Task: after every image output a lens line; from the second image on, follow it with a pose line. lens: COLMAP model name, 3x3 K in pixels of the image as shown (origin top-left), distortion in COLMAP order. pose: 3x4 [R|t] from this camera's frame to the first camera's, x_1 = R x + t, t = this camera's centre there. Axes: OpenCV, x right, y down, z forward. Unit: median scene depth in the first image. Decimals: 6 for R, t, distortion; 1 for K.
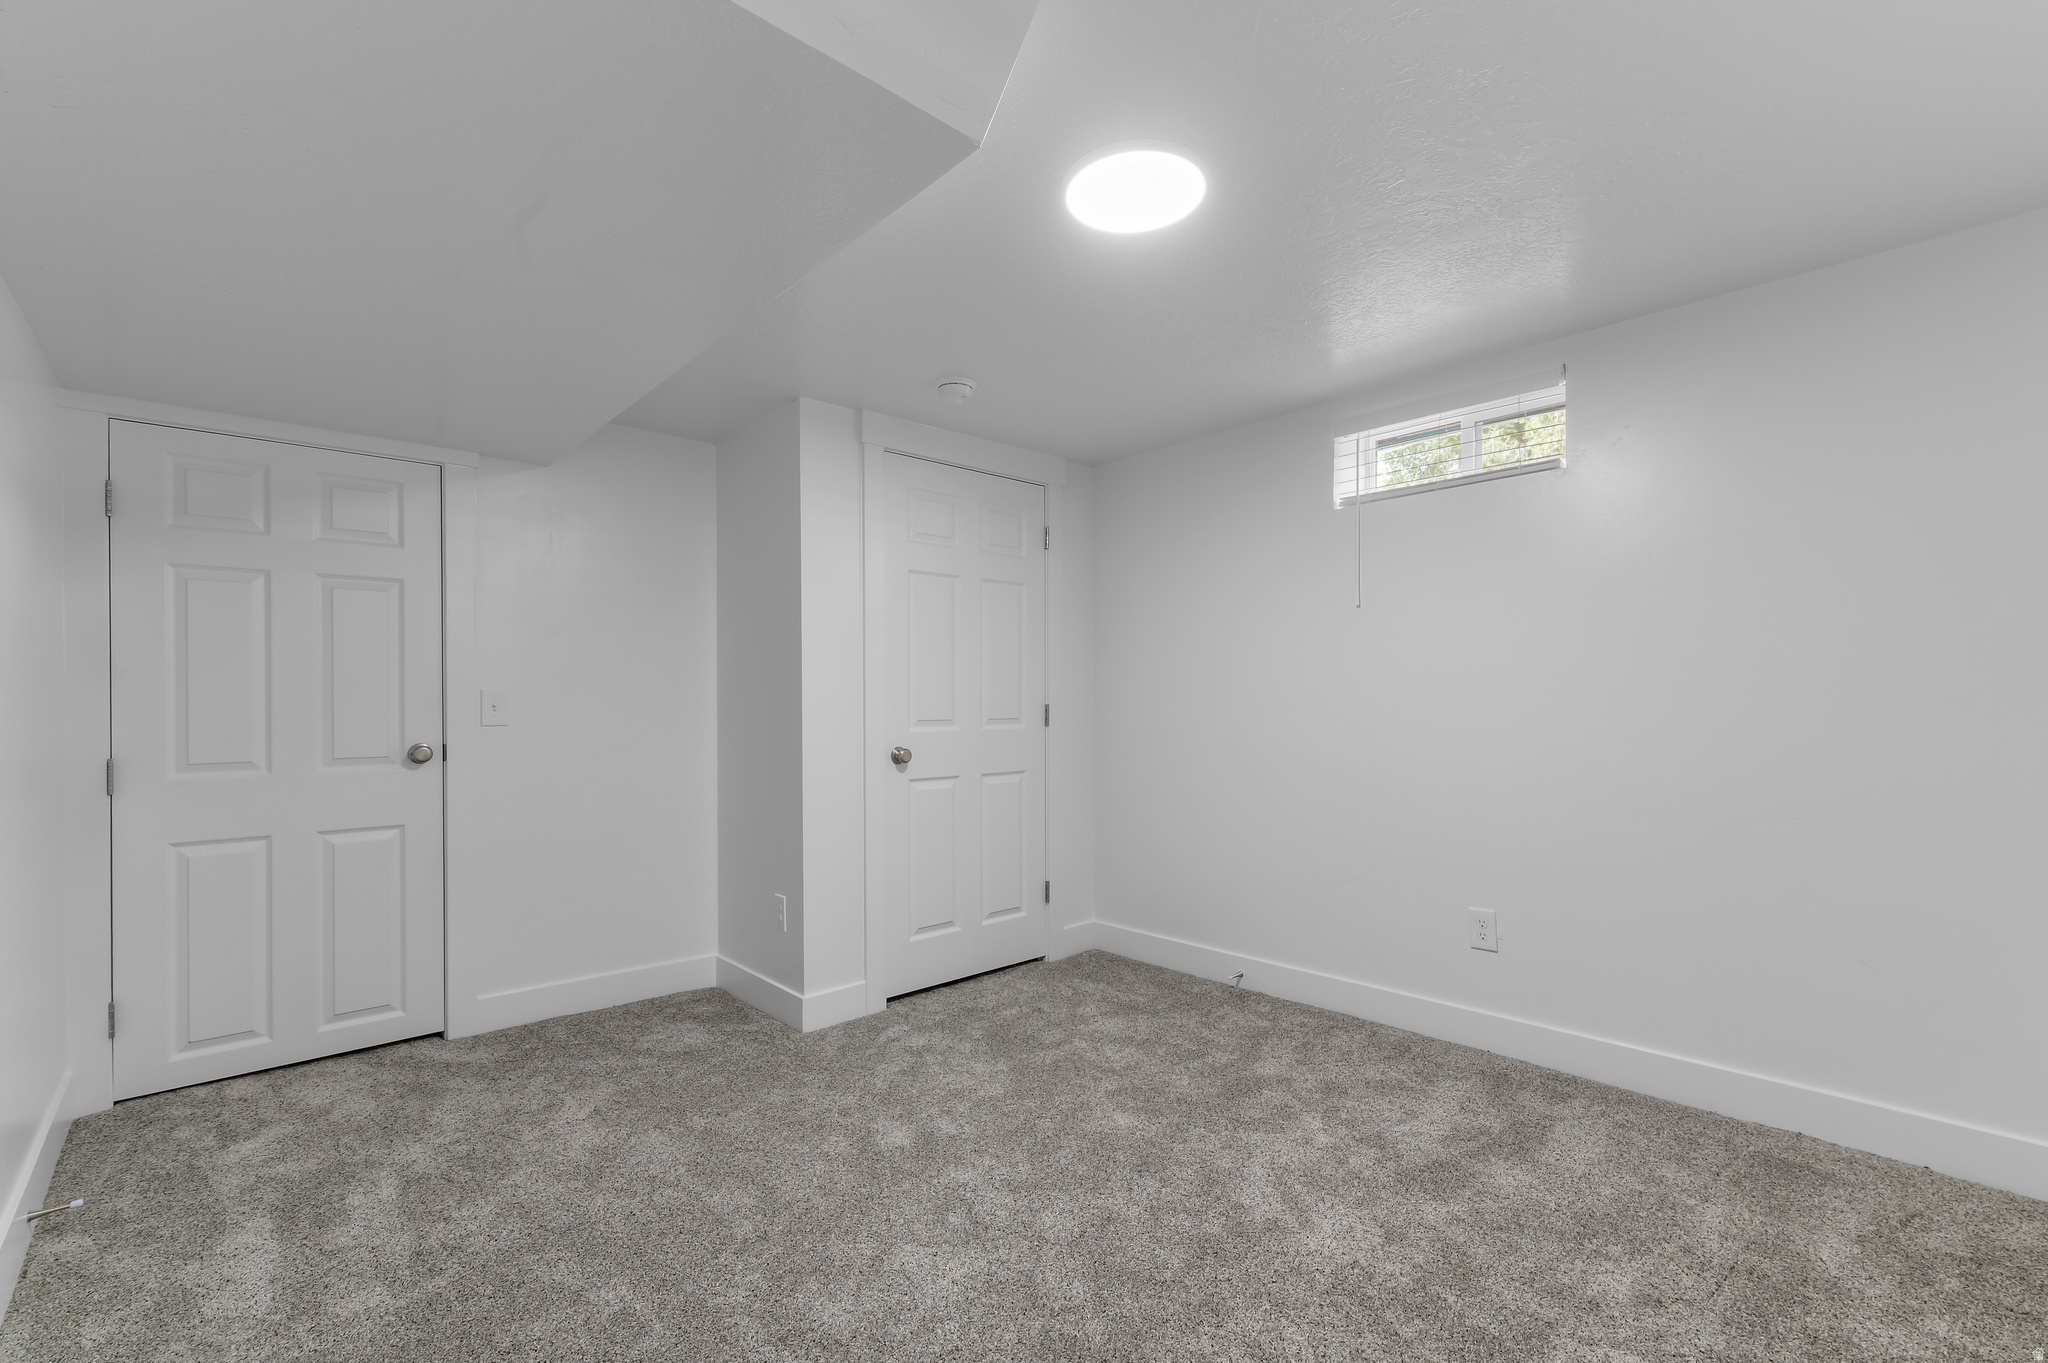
lens RADIAL K [[871.3, 0, 1024.0], [0, 871.3, 681.5], [0, 0, 1]] dist [0.000993, 0.000135]
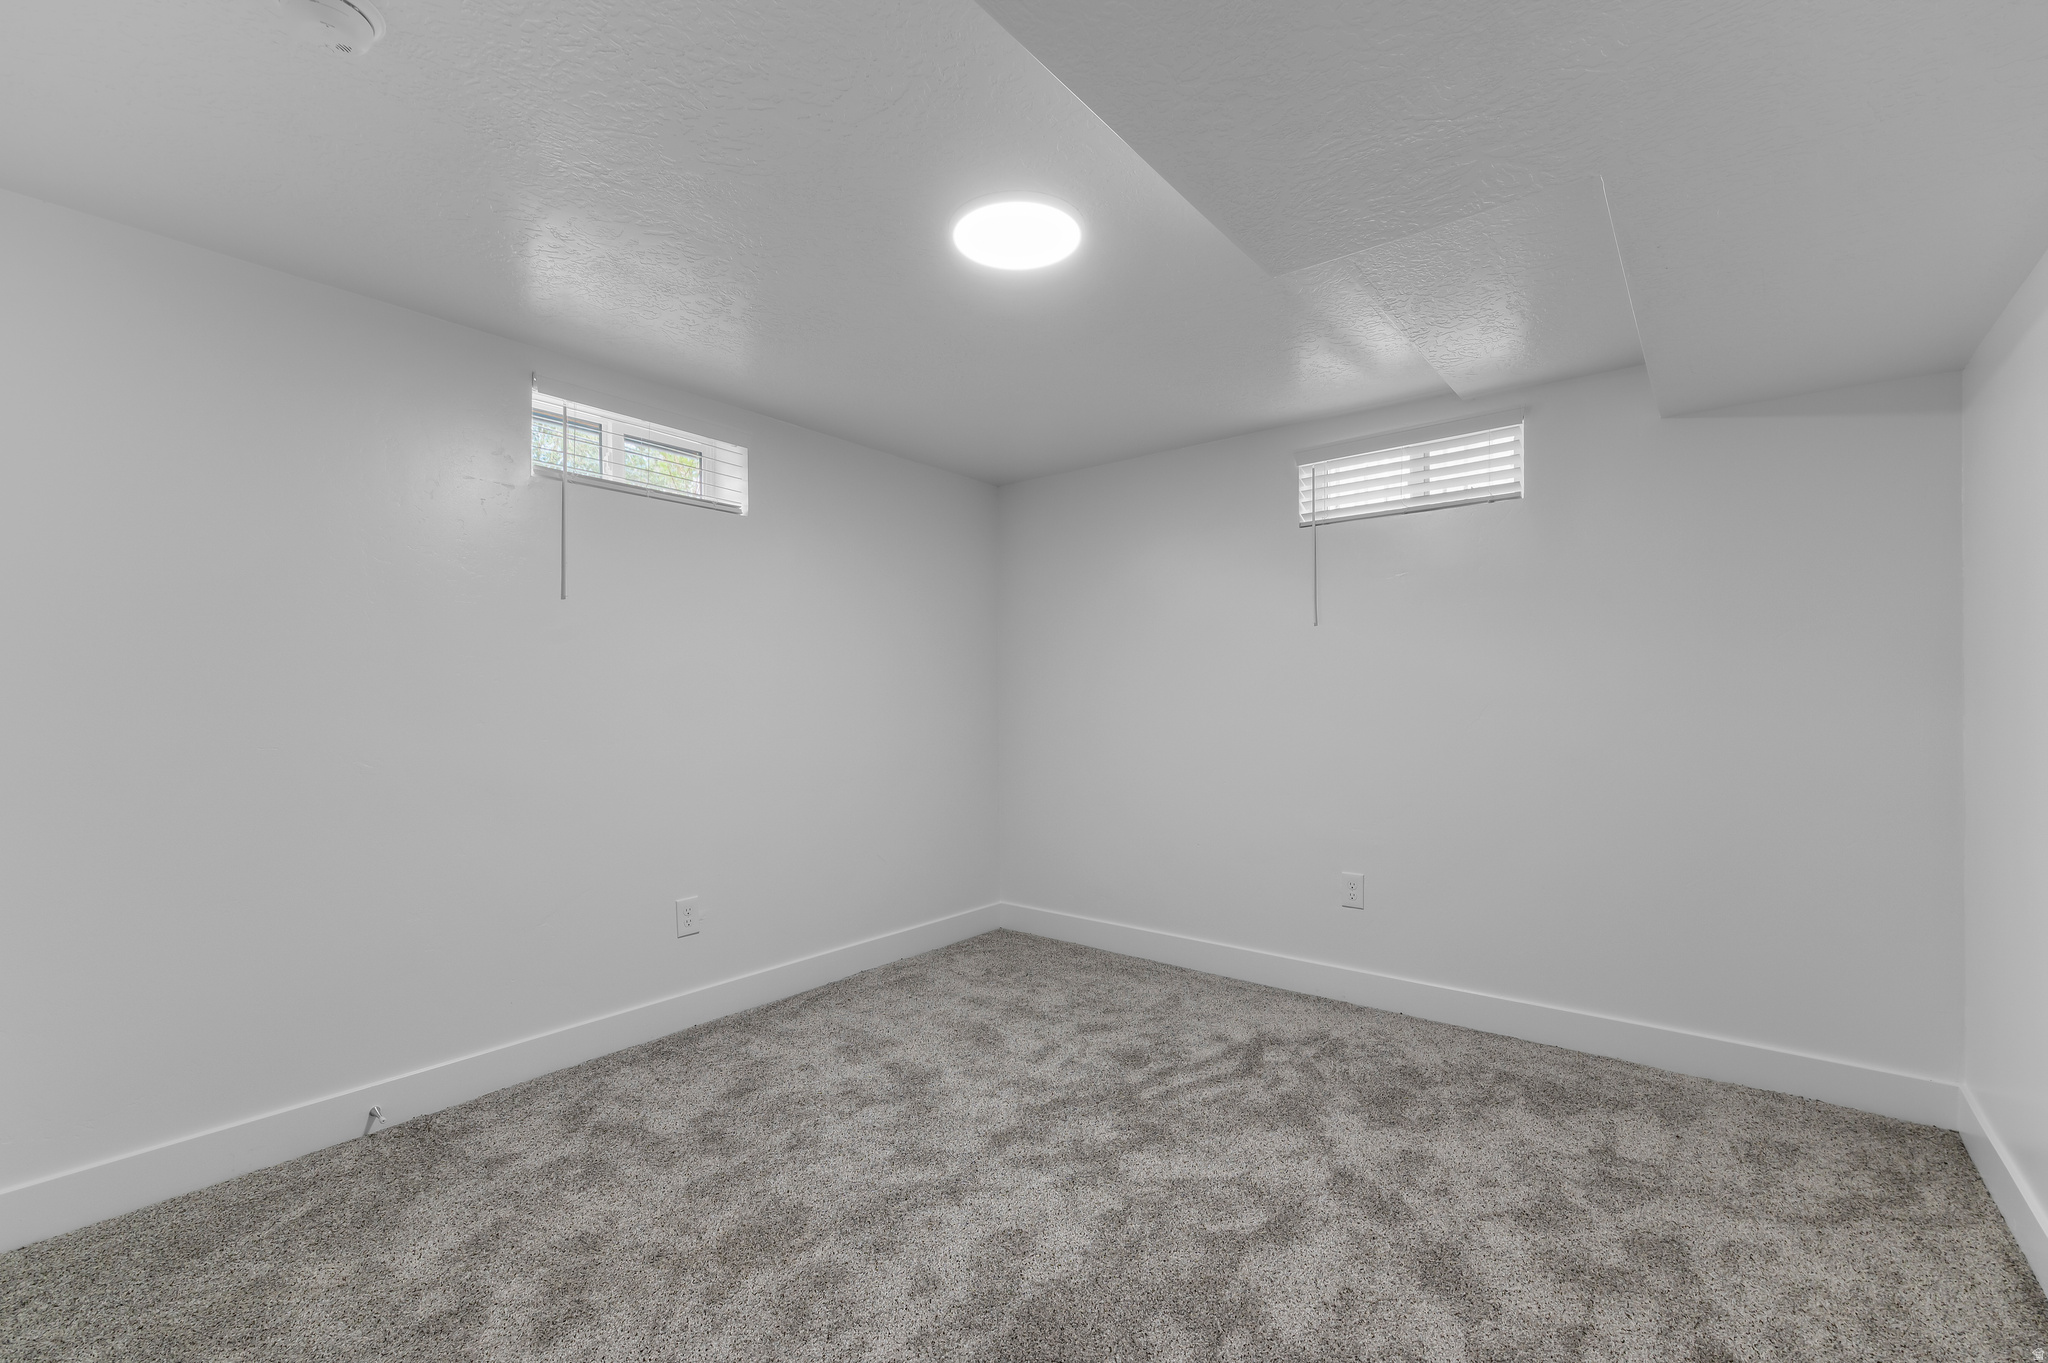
lens RADIAL K [[891.0, 0, 1024.0], [0, 891.0, 681.5], [0, 0, 1]] dist [0.032882, 0.000063]
pose [[-0.157951, 0.020060, 0.987243, -0.664370], [-0.033030, 0.999127, -0.025586, 0.005641], [-0.986894, -0.036650, -0.157151, 0.780255]]
